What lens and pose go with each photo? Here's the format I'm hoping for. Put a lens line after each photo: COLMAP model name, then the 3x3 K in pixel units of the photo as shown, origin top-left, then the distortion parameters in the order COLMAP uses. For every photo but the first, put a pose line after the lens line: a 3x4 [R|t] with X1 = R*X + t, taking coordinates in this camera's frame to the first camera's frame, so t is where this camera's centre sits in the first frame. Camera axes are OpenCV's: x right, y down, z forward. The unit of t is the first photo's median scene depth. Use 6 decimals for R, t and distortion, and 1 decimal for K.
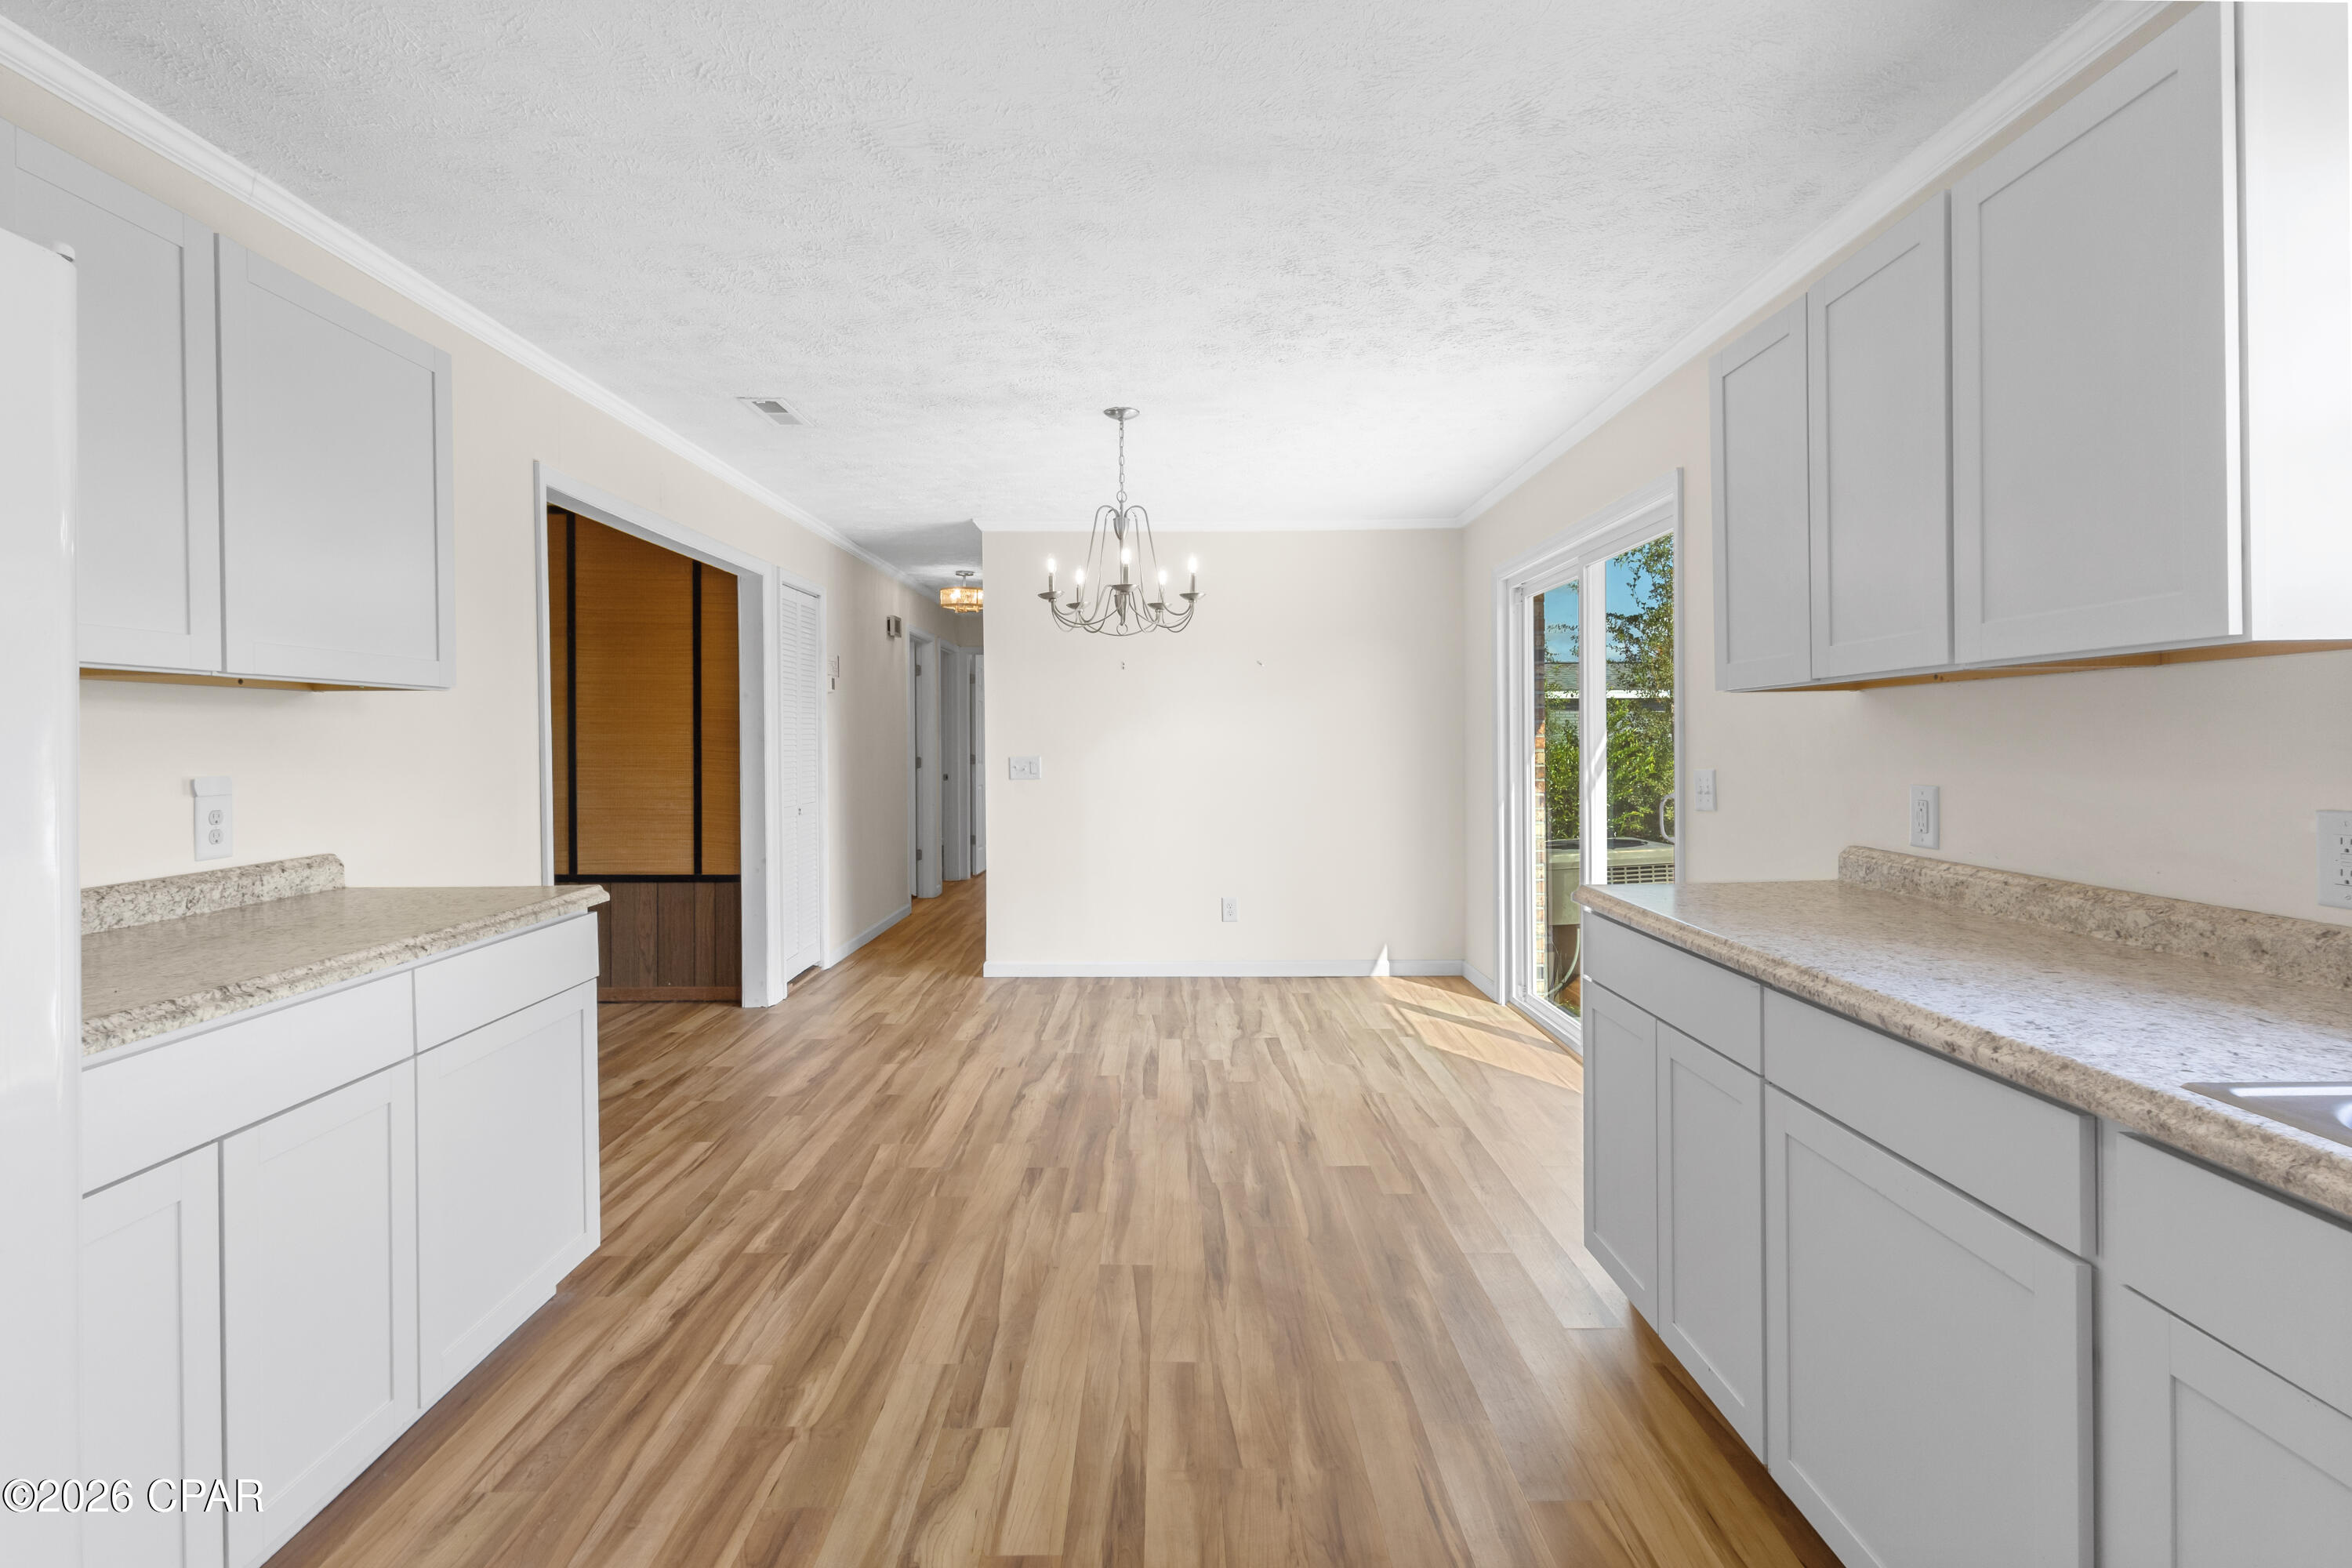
lens RADIAL K [[1090.2, 0, 1174.0], [0, 1090.2, 744.7], [0, 0, 1]] dist [0.001009, 0.000581]
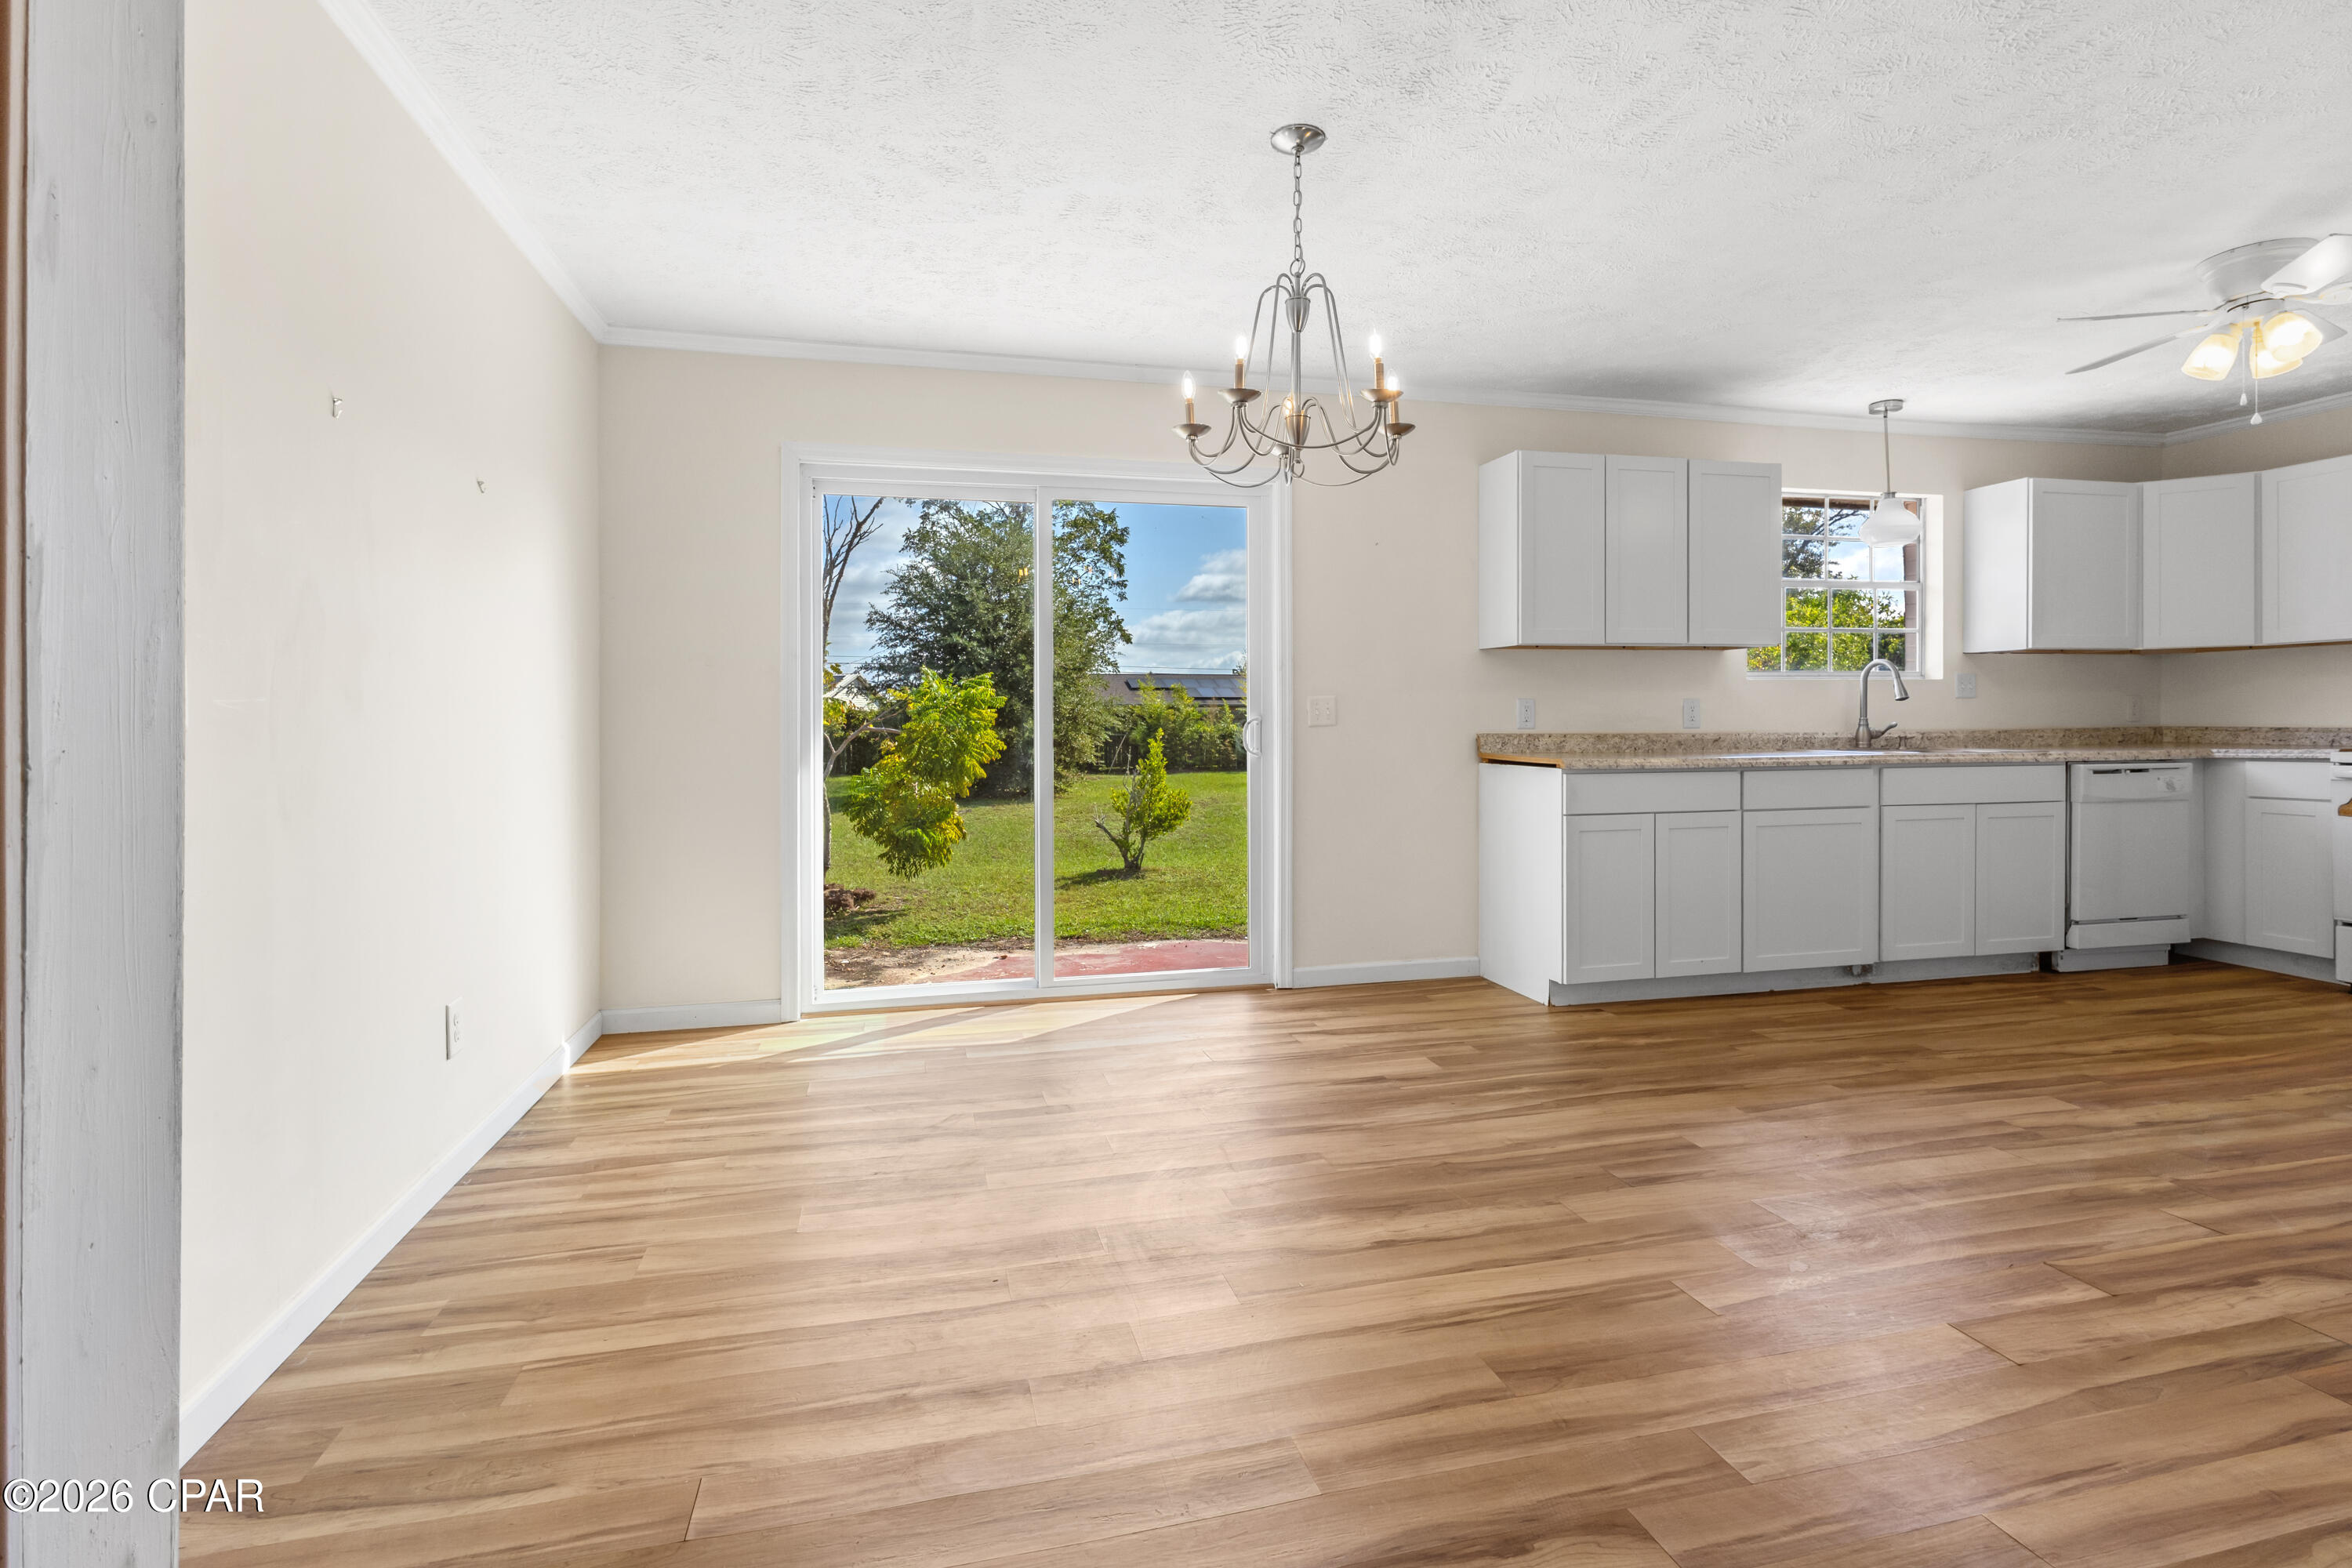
lens RADIAL K [[1090.2, 0, 1175.0], [0, 1090.2, 724.6], [0, 0, 1]] dist [0.001009, 0.000581]
pose [[-0.229899, 0.002364, 0.973212, -1.194589], [0.007921, 0.999968, -0.000558, 0.085314], [-0.973182, 0.007581, -0.229911, 2.190574]]
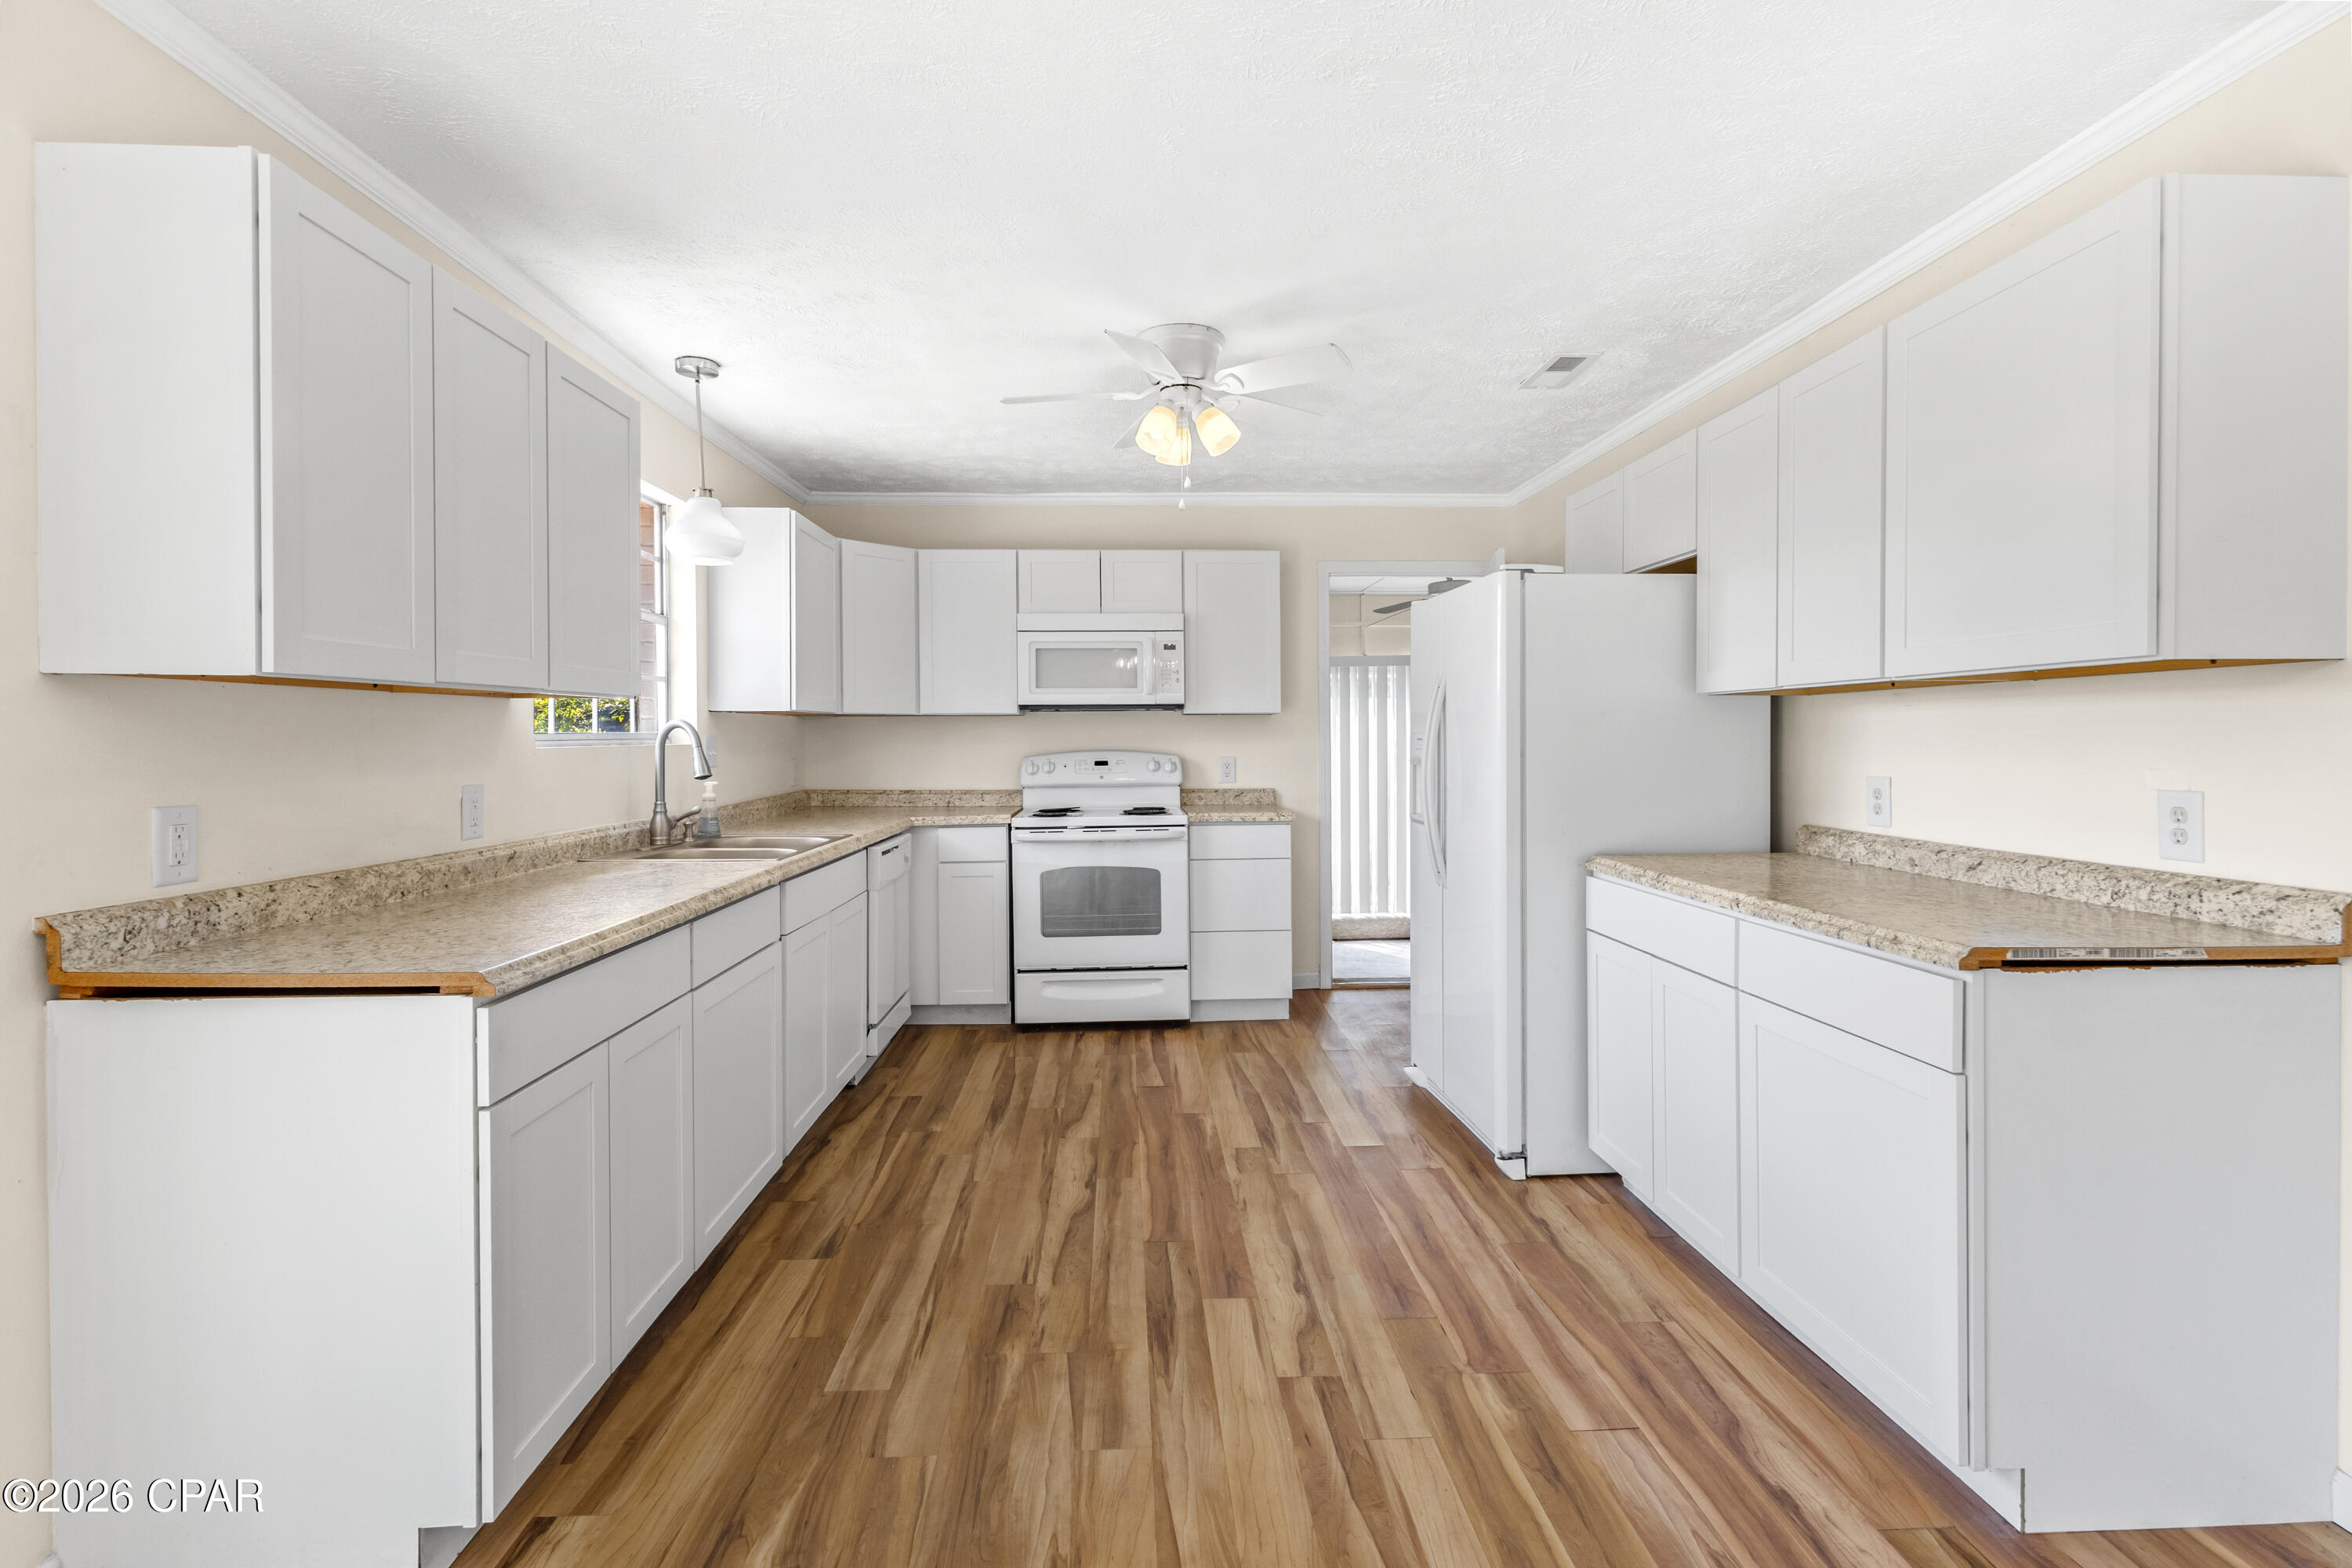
lens RADIAL K [[1090.2, 0, 1162.5], [0, 1090.2, 744.6], [0, 0, 1]] dist [0.001009, 0.000581]
pose [[-0.999493, 0.009854, -0.030264, -0.009529], [0.009621, 0.999923, 0.007829, -0.006718], [0.030339, 0.007534, -0.999511, 1.888009]]
